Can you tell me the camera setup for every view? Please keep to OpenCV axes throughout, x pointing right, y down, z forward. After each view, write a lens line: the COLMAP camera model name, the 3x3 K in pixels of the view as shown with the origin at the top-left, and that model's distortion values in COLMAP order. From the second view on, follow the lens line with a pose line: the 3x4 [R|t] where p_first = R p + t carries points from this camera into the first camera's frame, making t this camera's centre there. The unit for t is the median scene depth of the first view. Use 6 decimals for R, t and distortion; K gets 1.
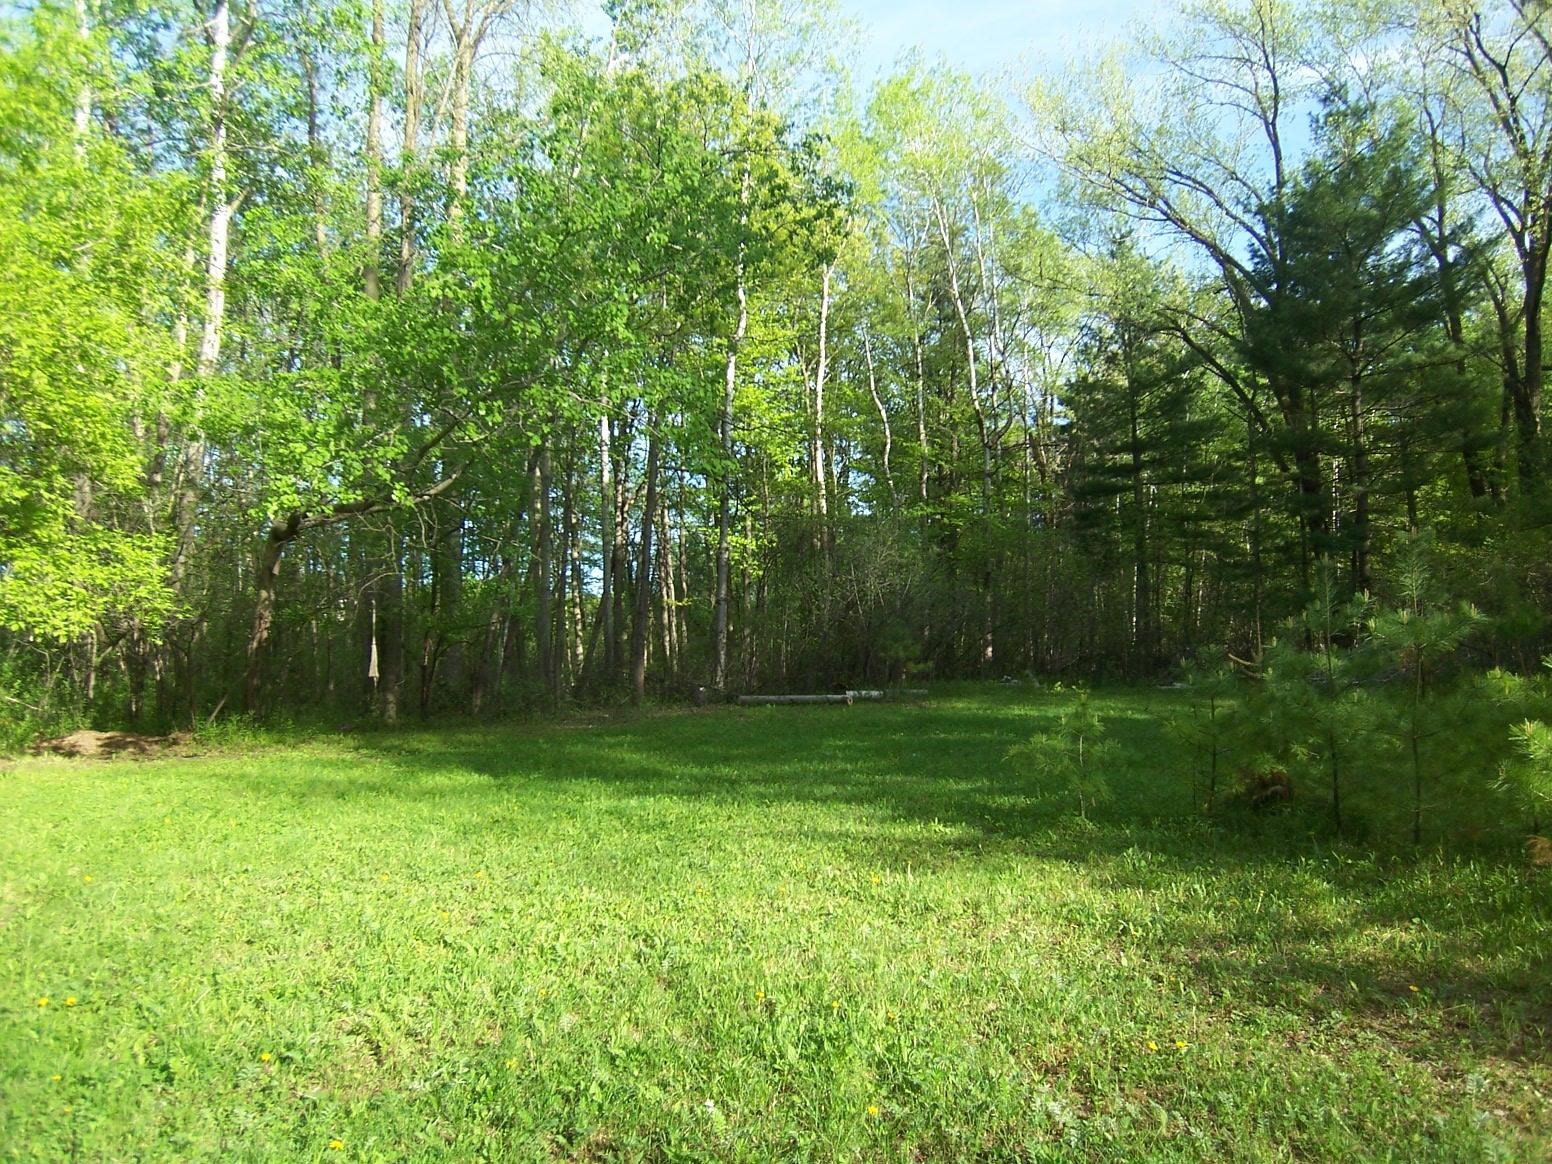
lens RADIAL K [[1032.9, 0, 774.2], [0, 1032.9, 583.7], [0, 0, 1]] dist [-0.031268, -0.011259]
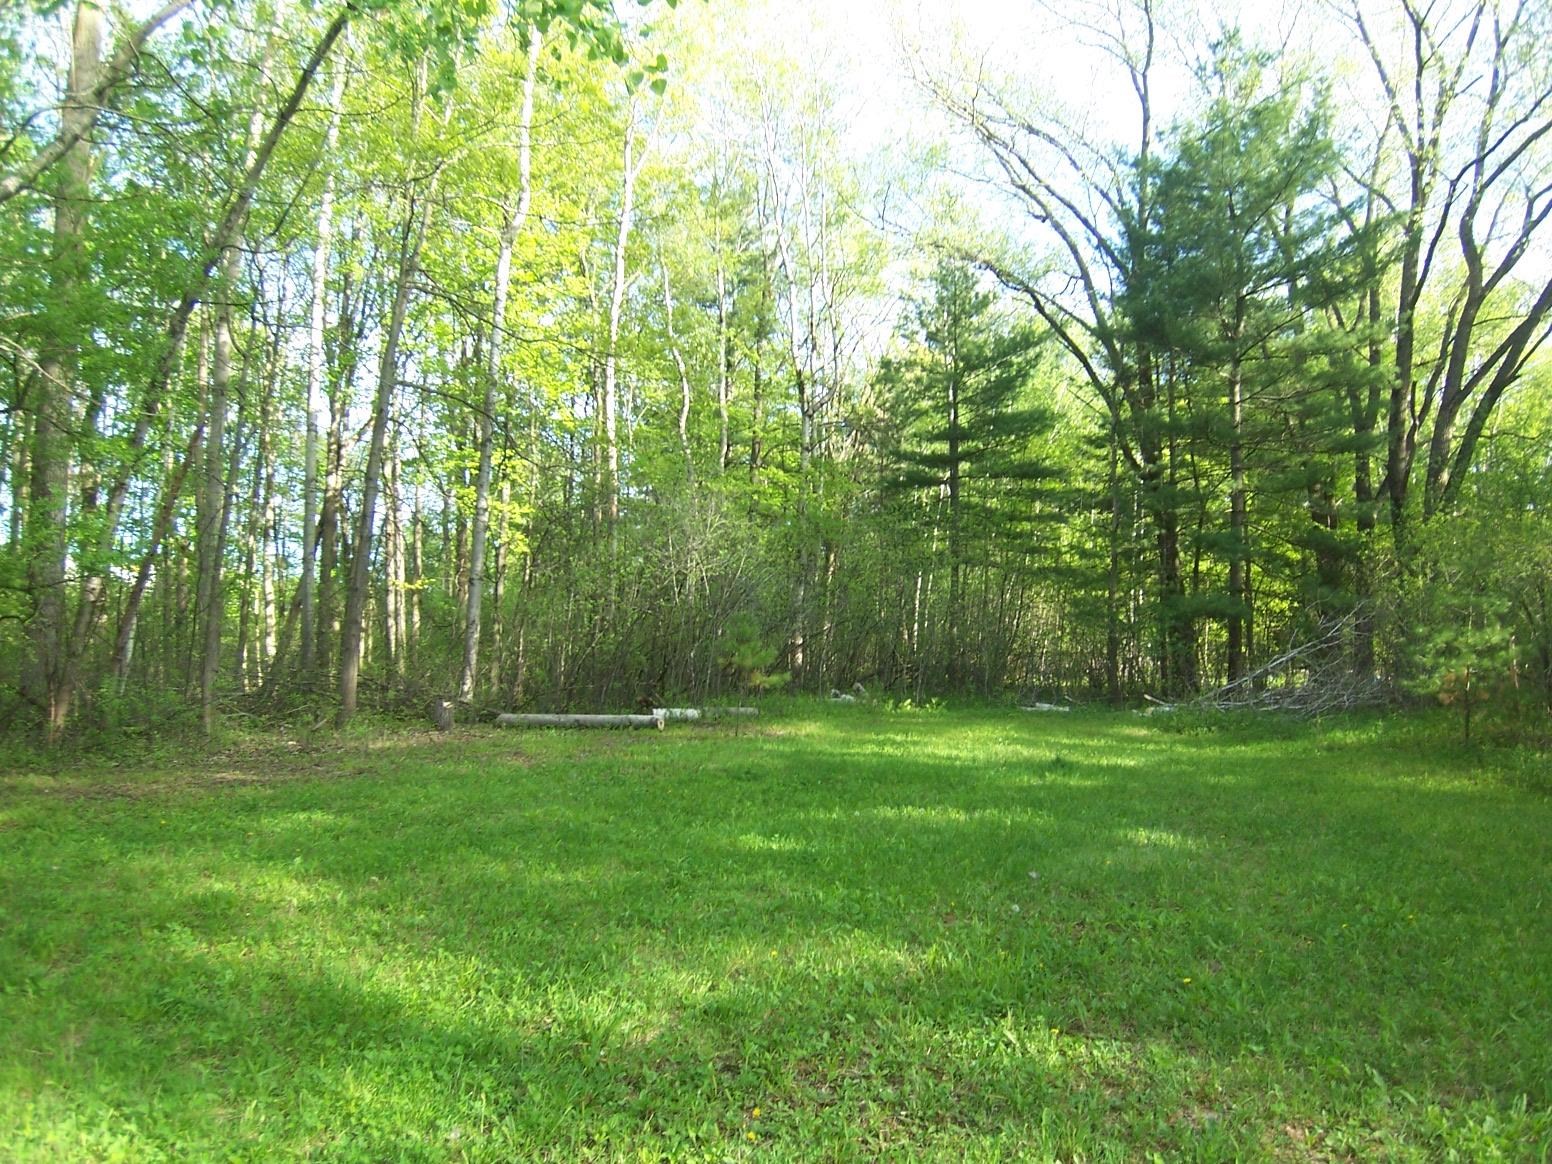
lens RADIAL K [[1032.9, 0, 785.0], [0, 1032.9, 581.7], [0, 0, 1]] dist [-0.031268, -0.011259]
pose [[0.964487, 0.044659, 0.260326, -0.028403], [-0.043437, 0.999002, -0.010447, 0.015307], [-0.260532, -0.001232, 0.965464, 0.234238]]
